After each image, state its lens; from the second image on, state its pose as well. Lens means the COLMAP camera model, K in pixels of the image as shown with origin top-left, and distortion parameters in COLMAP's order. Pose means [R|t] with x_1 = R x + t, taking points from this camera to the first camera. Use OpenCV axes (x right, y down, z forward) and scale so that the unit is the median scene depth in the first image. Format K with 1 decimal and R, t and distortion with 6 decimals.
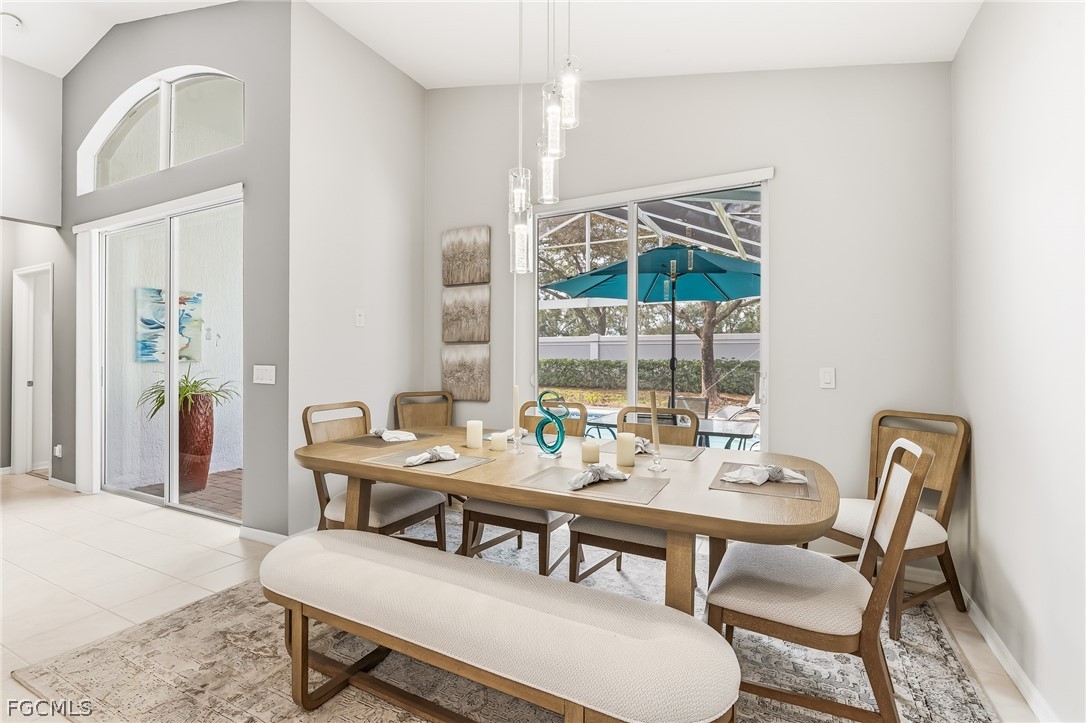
lens RADIAL K [[486.9, 0, 543.5], [0, 486.9, 357.6], [0, 0, 1]] dist [-0.016895, 0.000685]
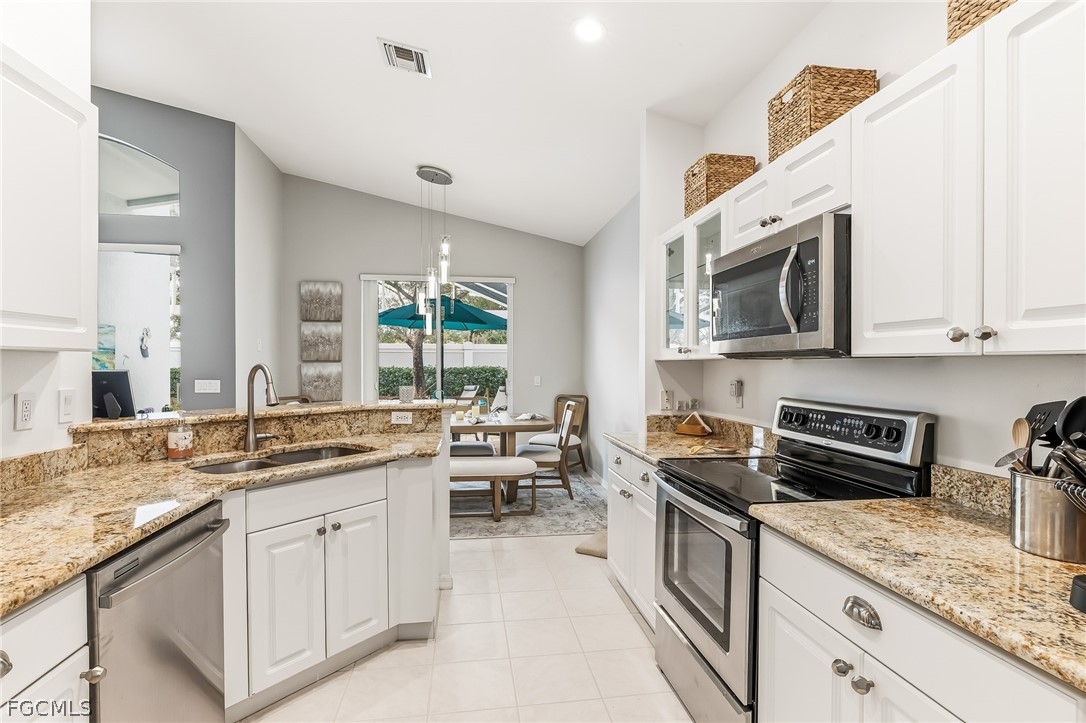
lens RADIAL K [[512.6, 0, 539.1], [0, 512.6, 370.1], [0, 0, 1]] dist [-0.005274, -0.000737]
pose [[0.813588, -0.007368, 0.581395, -0.509237], [-0.002176, 0.999874, 0.015717, -0.029425], [-0.581438, -0.014052, 0.813470, -0.598141]]
